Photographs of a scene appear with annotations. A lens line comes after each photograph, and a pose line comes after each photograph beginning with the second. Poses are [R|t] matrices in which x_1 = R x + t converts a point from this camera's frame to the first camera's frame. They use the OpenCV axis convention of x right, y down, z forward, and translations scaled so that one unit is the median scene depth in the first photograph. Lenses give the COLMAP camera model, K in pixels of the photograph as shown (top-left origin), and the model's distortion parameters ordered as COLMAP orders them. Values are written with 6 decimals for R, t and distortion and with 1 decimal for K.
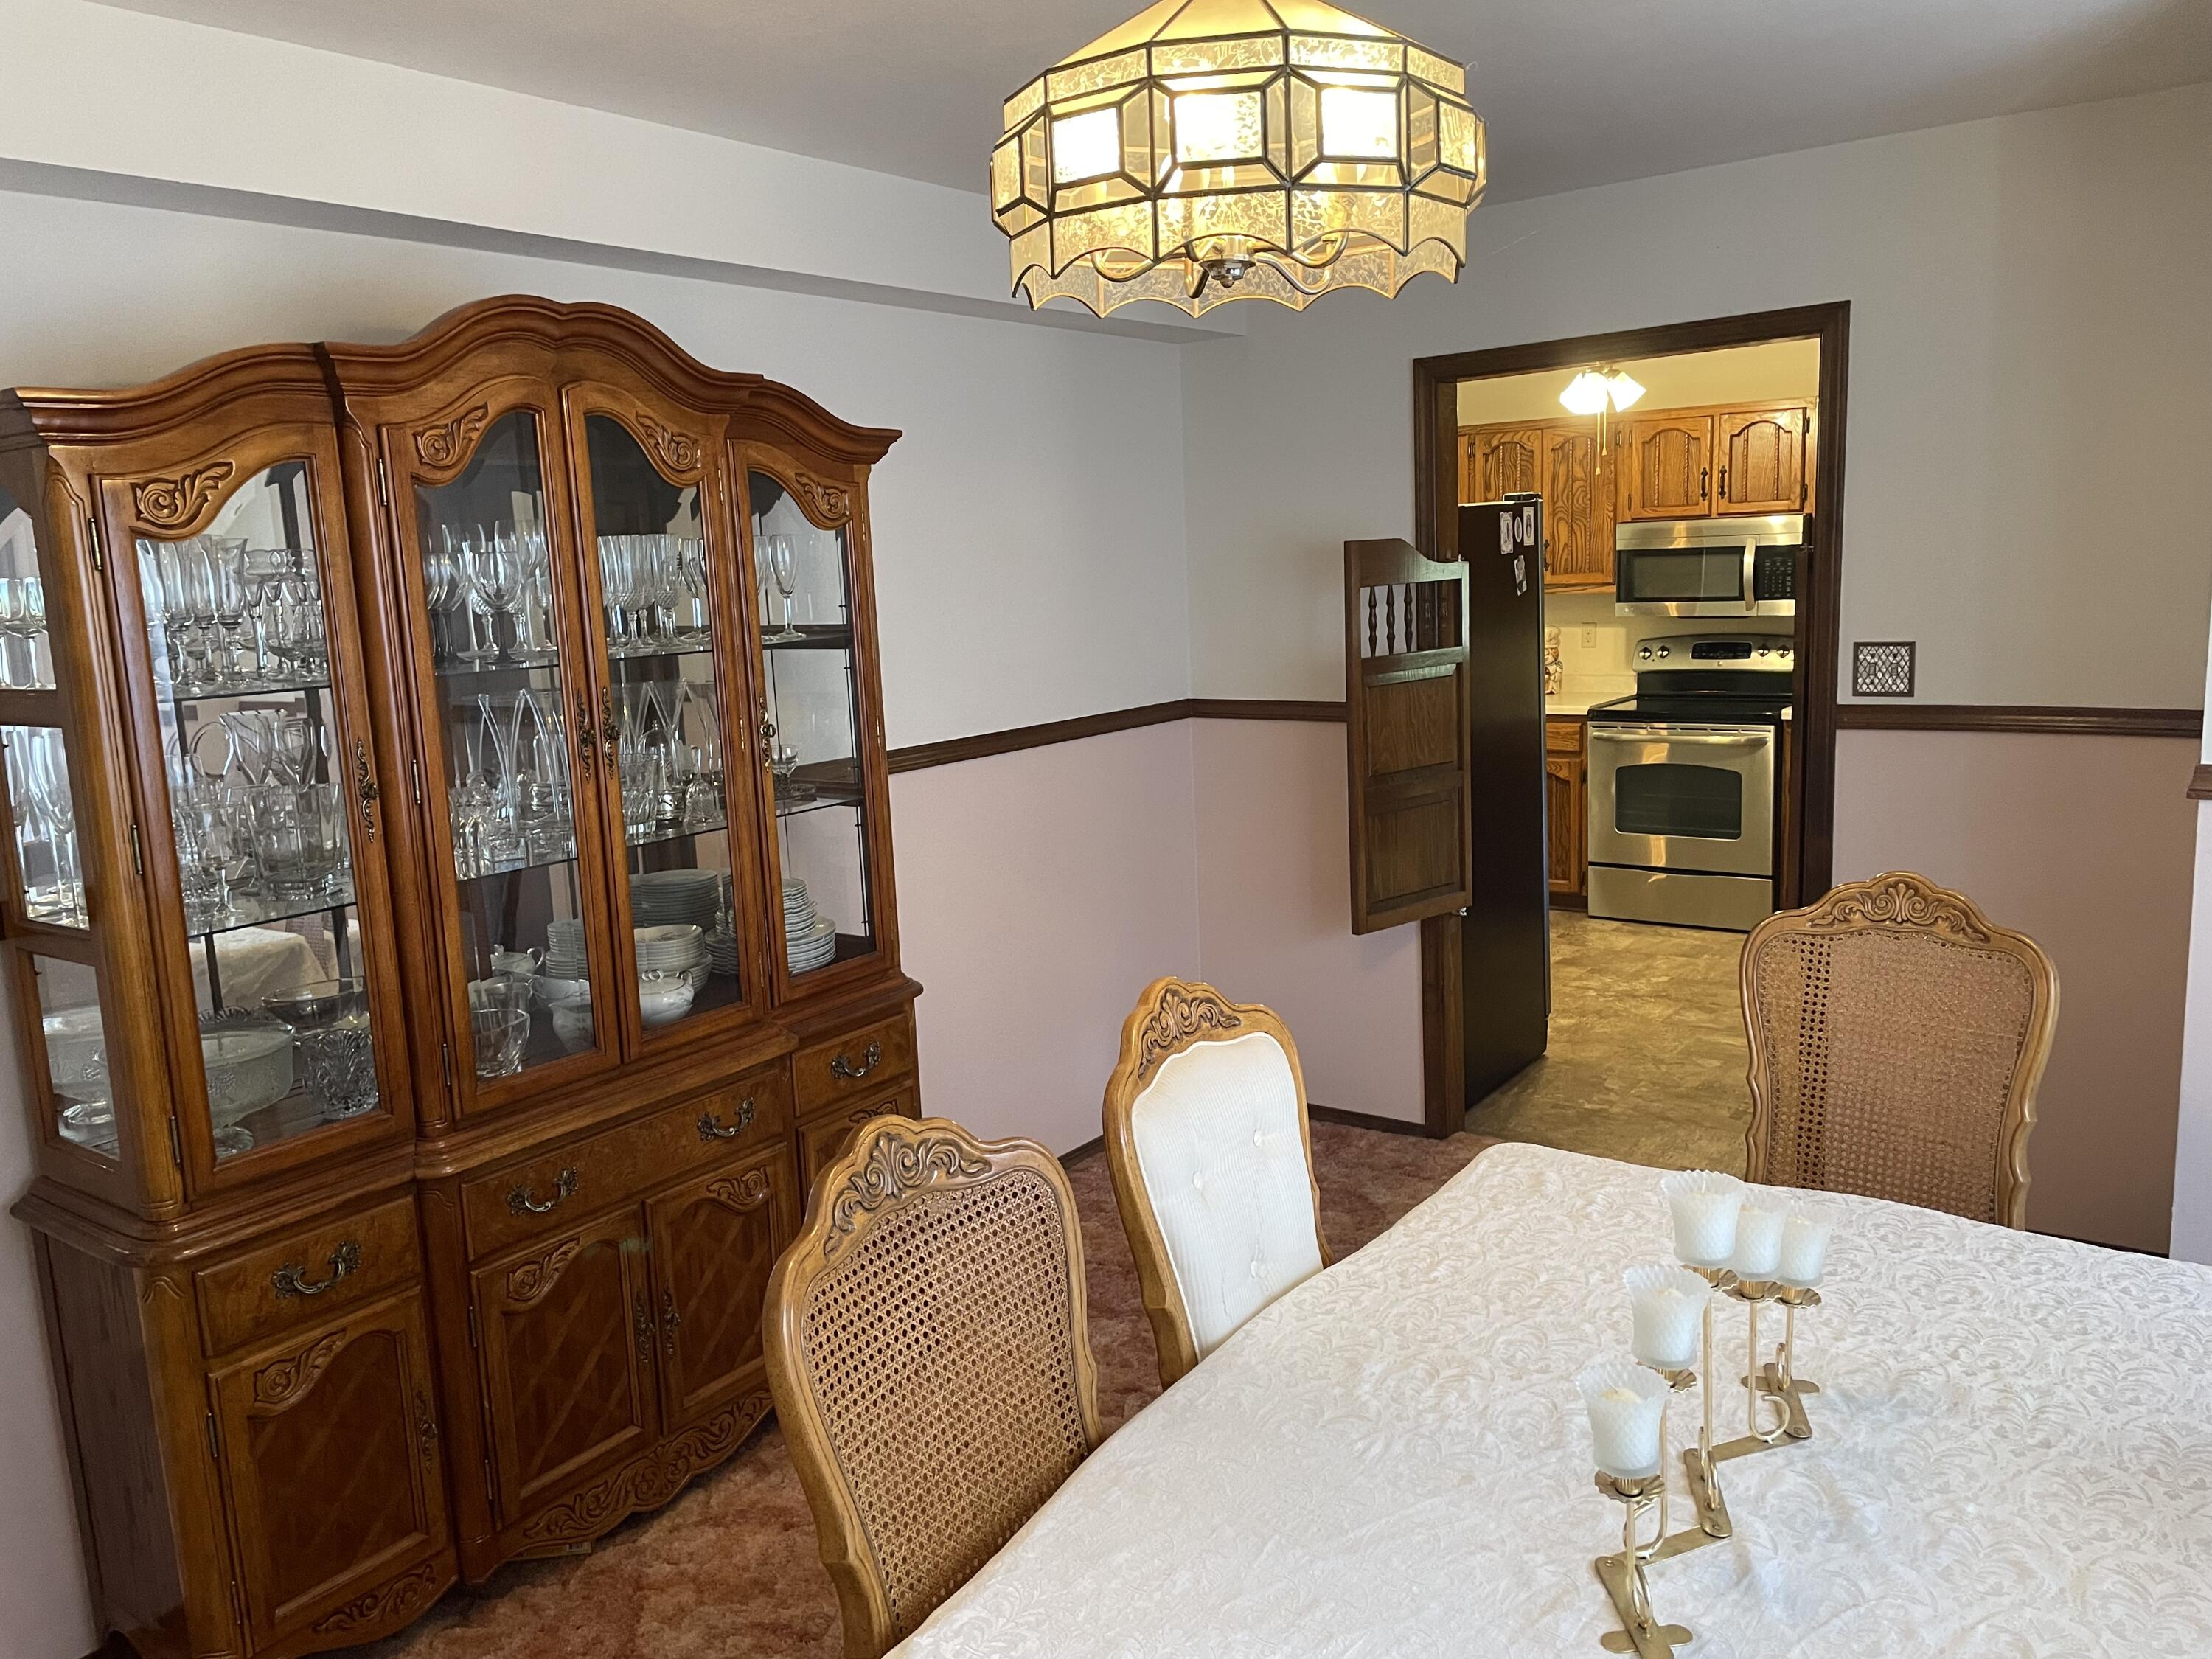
lens RADIAL K [[1688.0, 0, 1105.0], [0, 1688.0, 815.3], [0, 0, 1]] dist [0.056911, 0.000439]
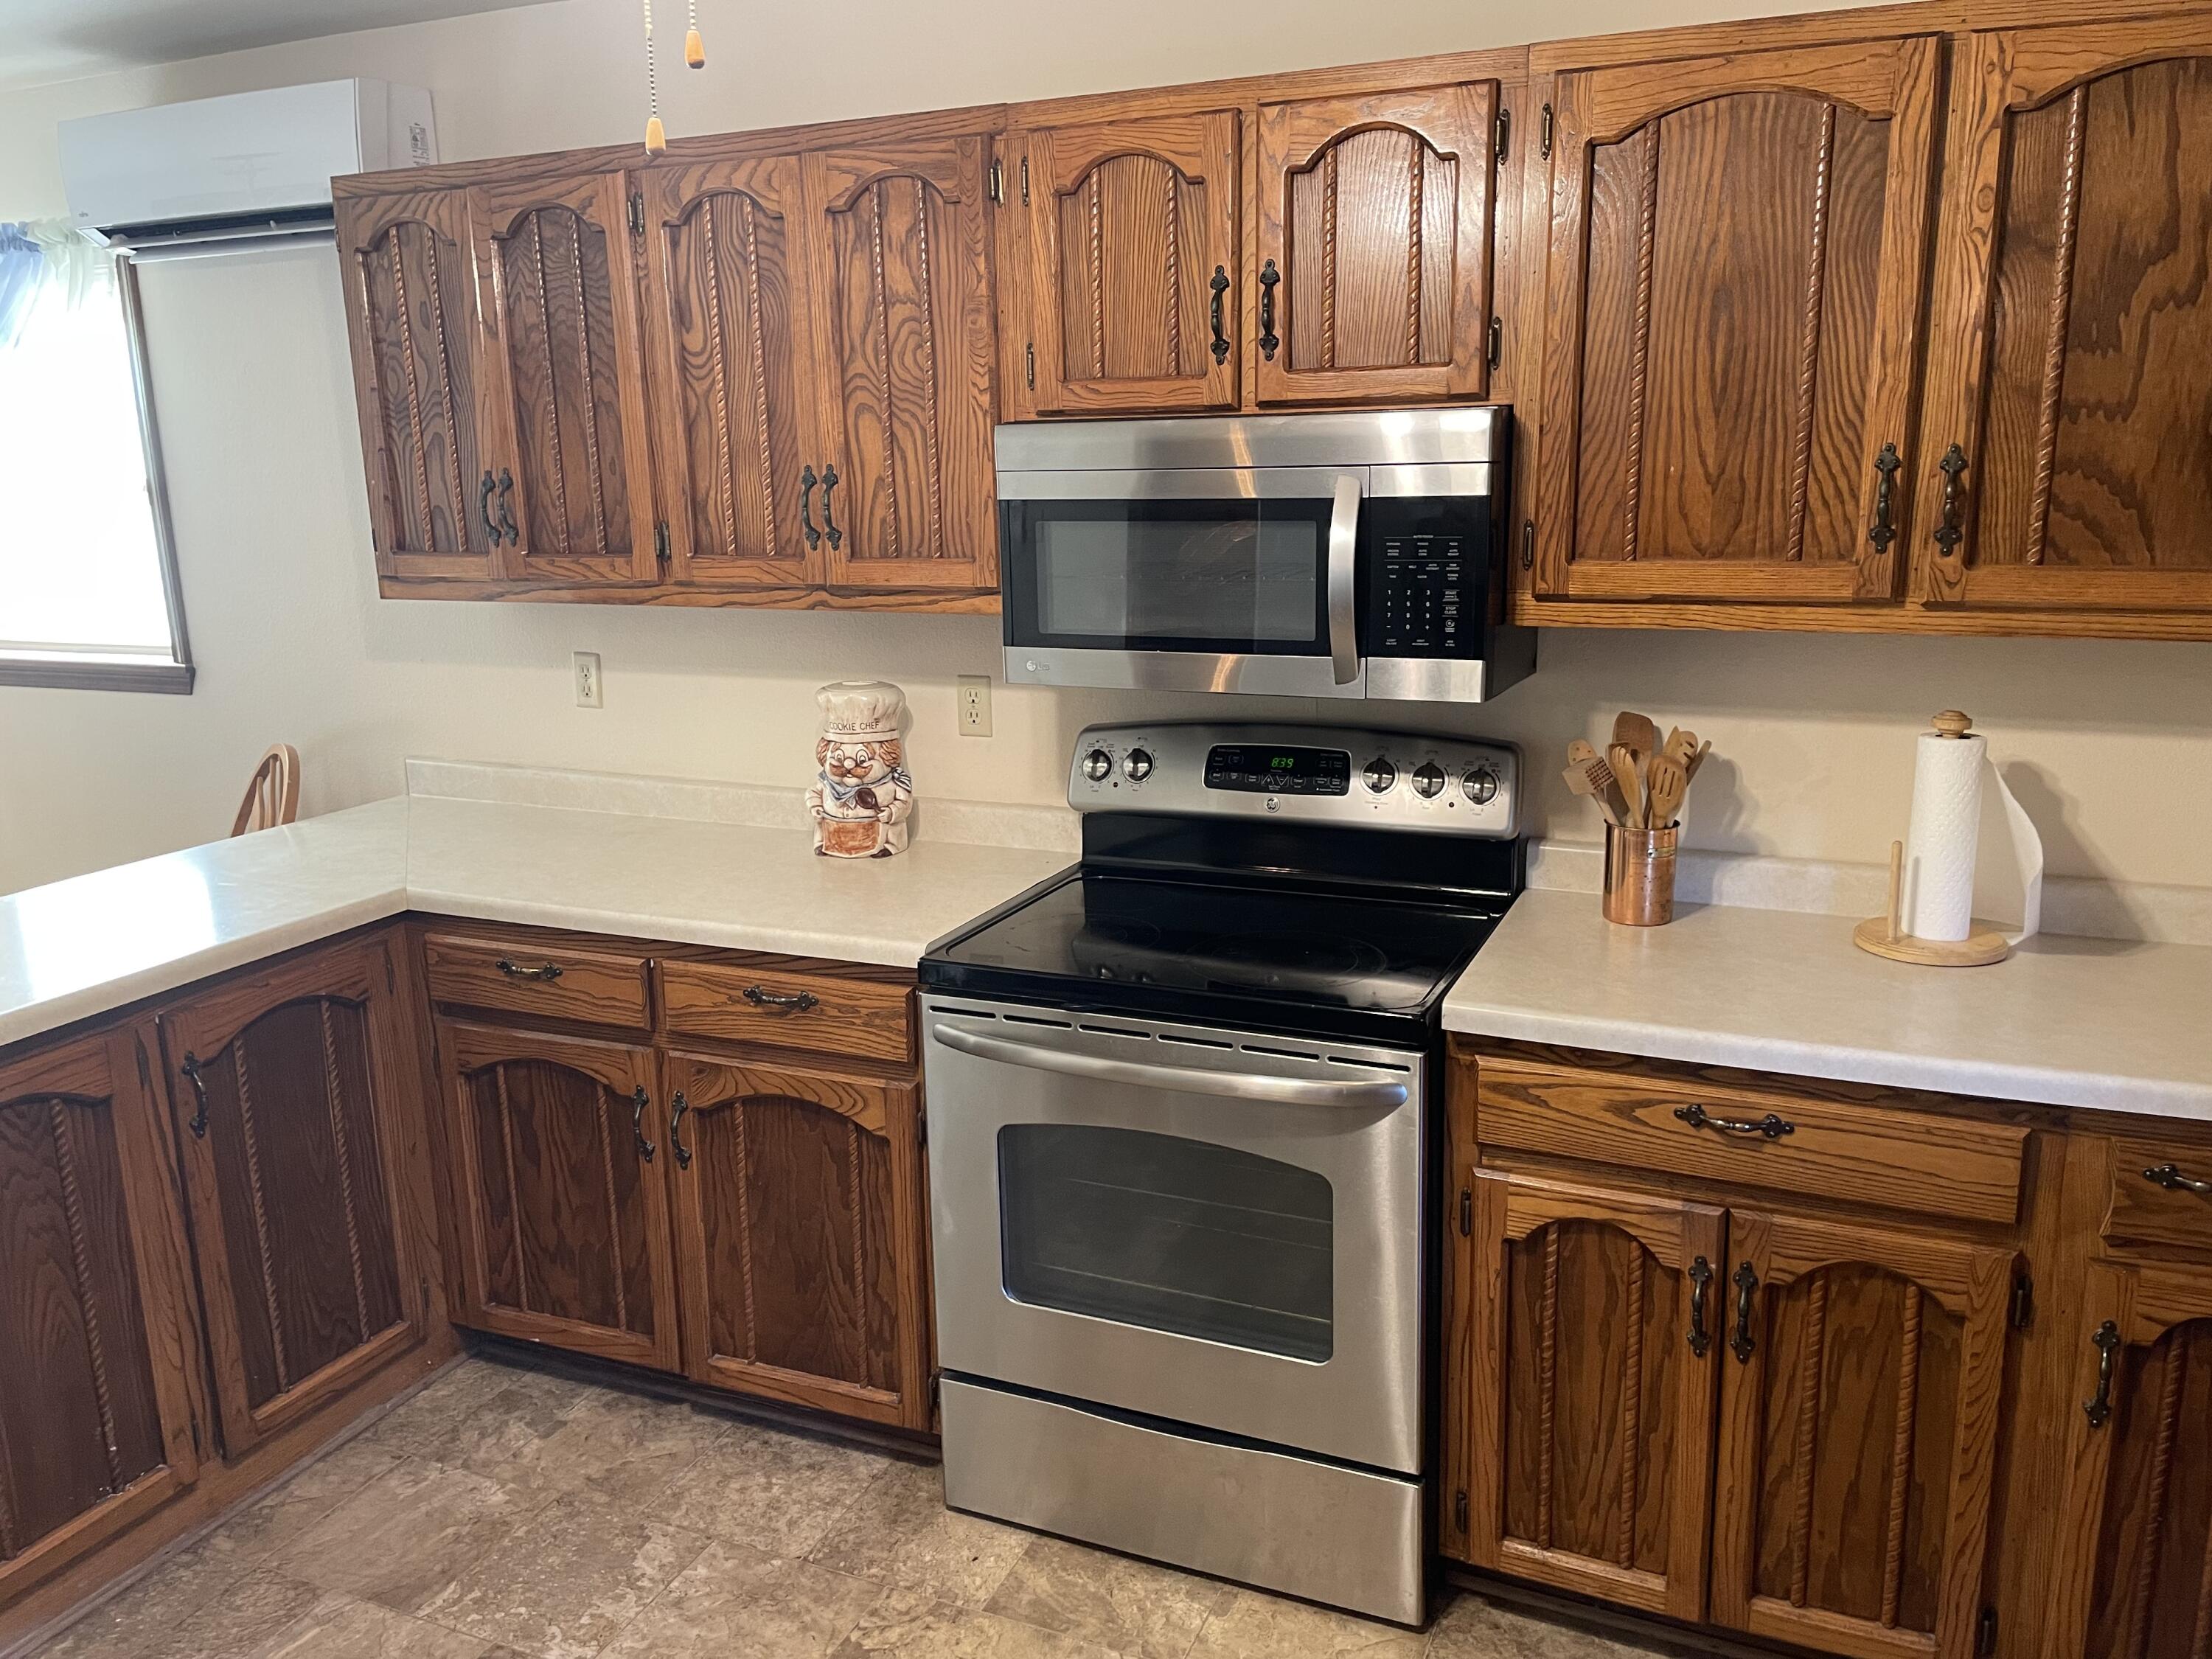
lens RADIAL K [[1688.0, 0, 1099.0], [0, 1688.0, 837.7], [0, 0, 1]] dist [0.056911, 0.000439]
pose [[0.974473, -0.031886, 0.222229, 0.241912], [0.018753, 0.997964, 0.060959, -0.106944], [-0.223720, -0.055235, 0.973087, 0.647638]]
